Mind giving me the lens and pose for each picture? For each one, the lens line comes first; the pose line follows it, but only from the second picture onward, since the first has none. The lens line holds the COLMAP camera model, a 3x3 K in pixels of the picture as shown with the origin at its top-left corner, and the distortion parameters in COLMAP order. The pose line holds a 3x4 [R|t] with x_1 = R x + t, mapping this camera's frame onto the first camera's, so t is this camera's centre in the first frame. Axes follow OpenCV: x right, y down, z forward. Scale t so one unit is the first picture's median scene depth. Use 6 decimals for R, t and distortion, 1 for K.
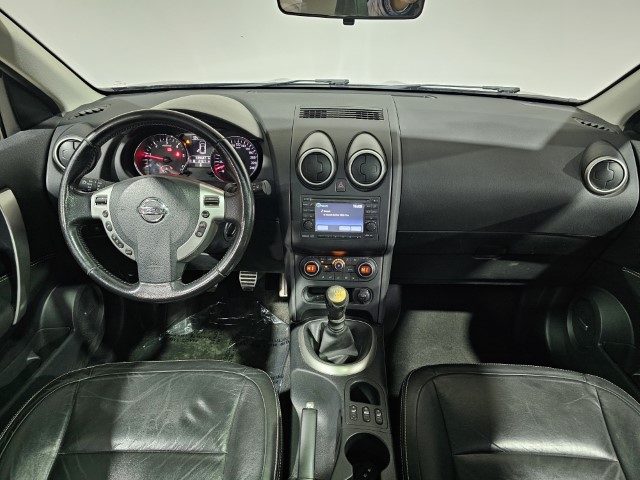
lens RADIAL K [[424.3, 0, 320.0], [0, 424.3, 240.0], [0, 0, 1]] dist [0.066575, -0.043970]
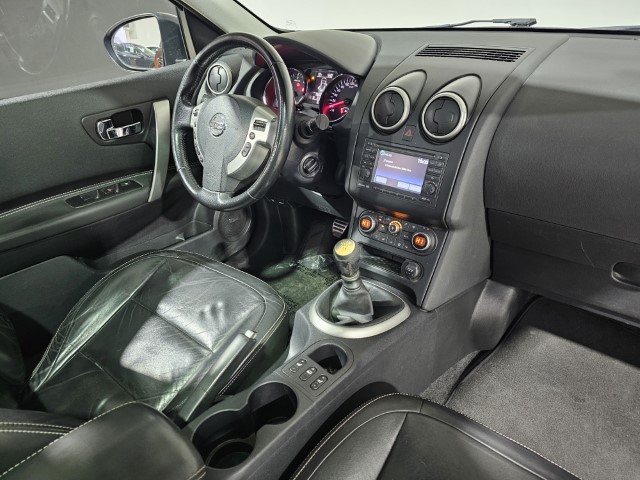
lens RADIAL K [[424.3, 0, 320.0], [0, 424.3, 240.0], [0, 0, 1]] dist [0.066575, -0.043970]
pose [[0.780878, 0.274046, -0.561363, 0.442463], [-0.243376, 0.961094, 0.130642, 0.007200], [0.575324, 0.034607, 0.817193, 0.208153]]
